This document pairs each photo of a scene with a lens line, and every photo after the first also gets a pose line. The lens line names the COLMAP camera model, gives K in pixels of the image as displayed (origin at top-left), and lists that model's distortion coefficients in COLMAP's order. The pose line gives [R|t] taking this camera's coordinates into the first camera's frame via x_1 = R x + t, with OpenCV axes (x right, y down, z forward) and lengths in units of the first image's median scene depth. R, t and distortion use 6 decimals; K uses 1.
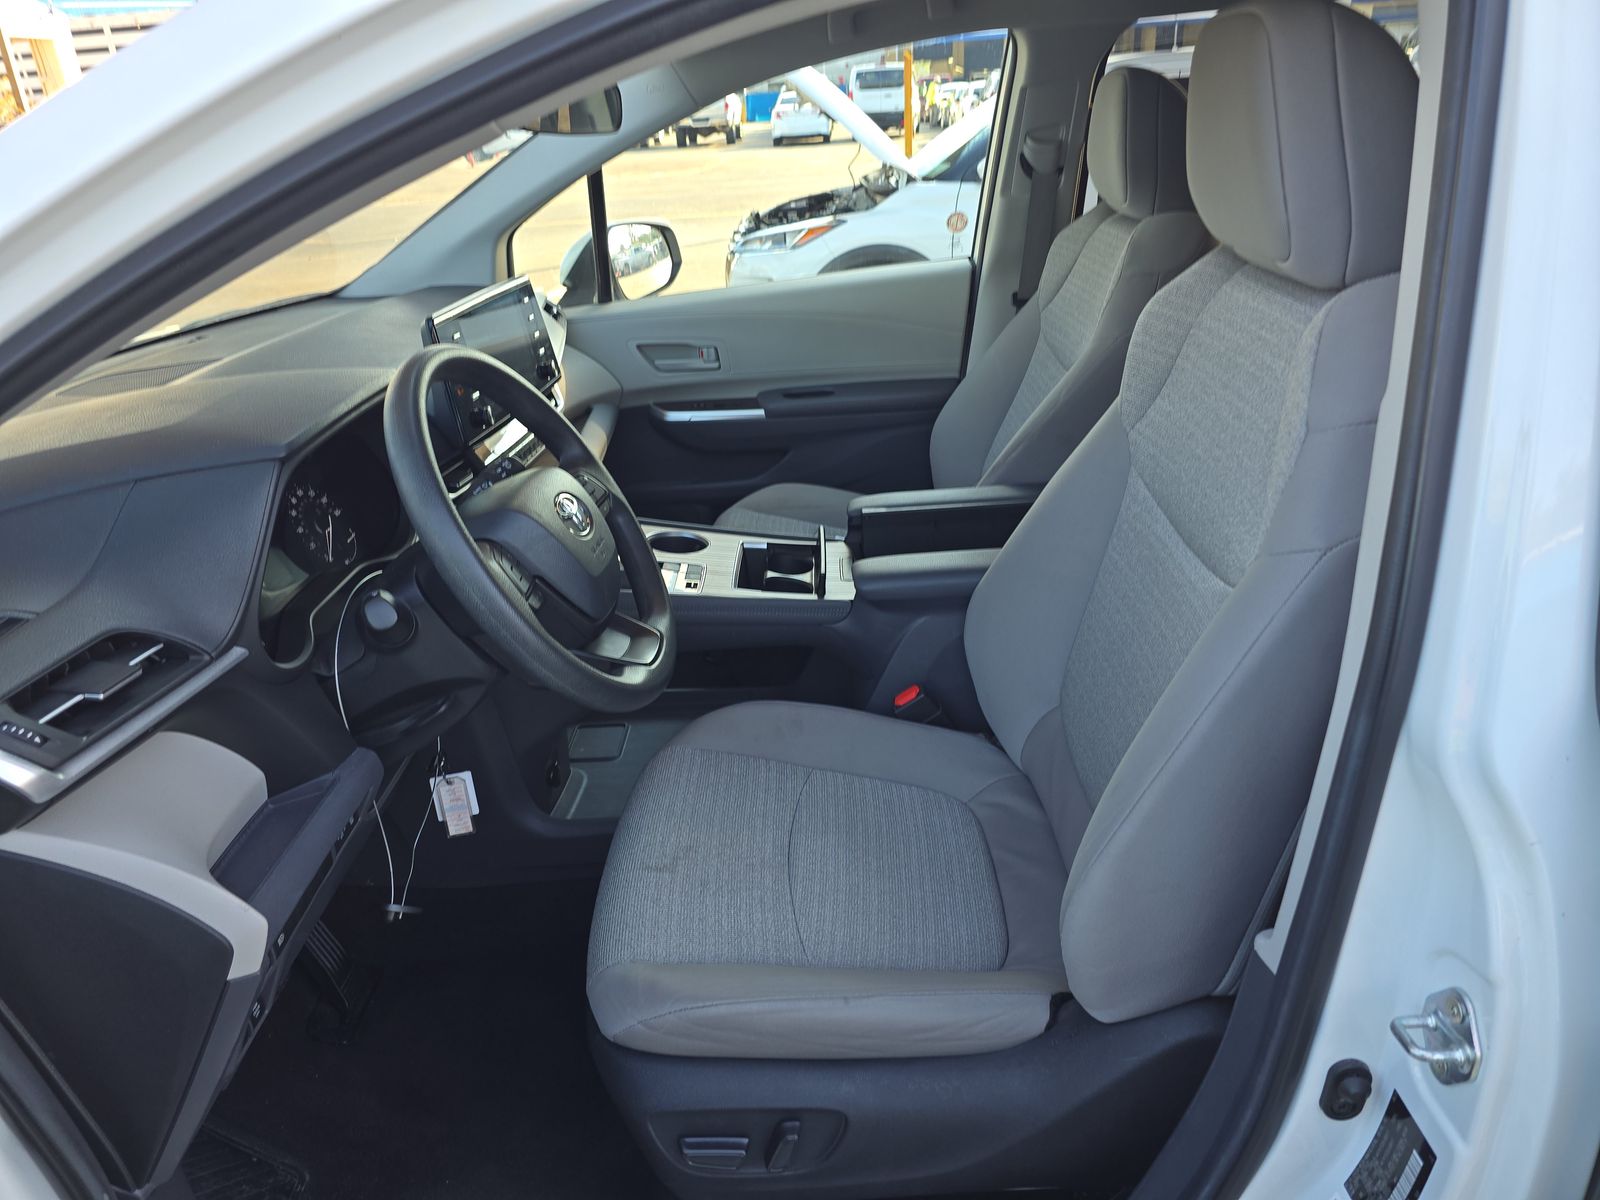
lens RADIAL K [[1095.8, 0, 805.7], [0, 1095.8, 602.4], [0, 0, 1]] dist [0.068634, -0.065901]
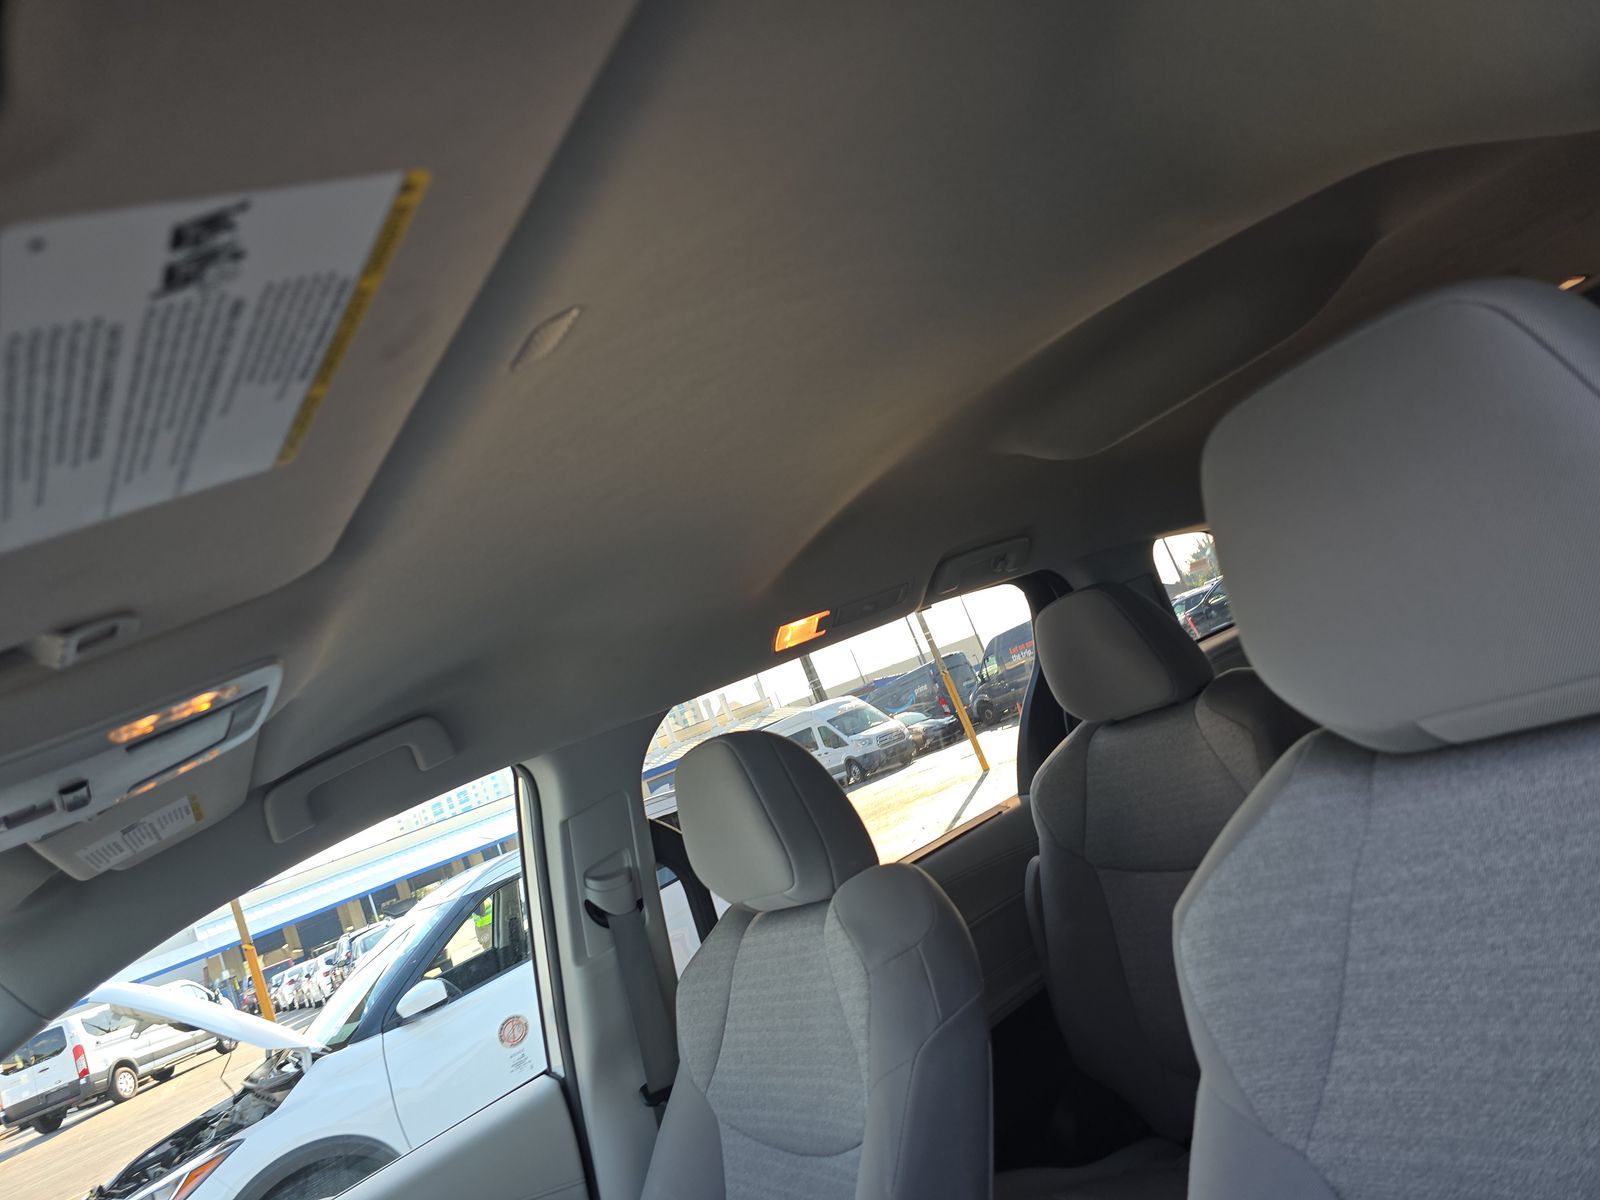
lens RADIAL K [[1095.8, 0, 805.7], [0, 1095.8, 602.4], [0, 0, 1]] dist [0.068634, -0.065901]
pose [[0.791843, -0.163391, 0.588462, -0.076960], [0.507388, 0.712289, -0.484976, -0.110798], [-0.339914, 0.682604, 0.646924, 0.319916]]
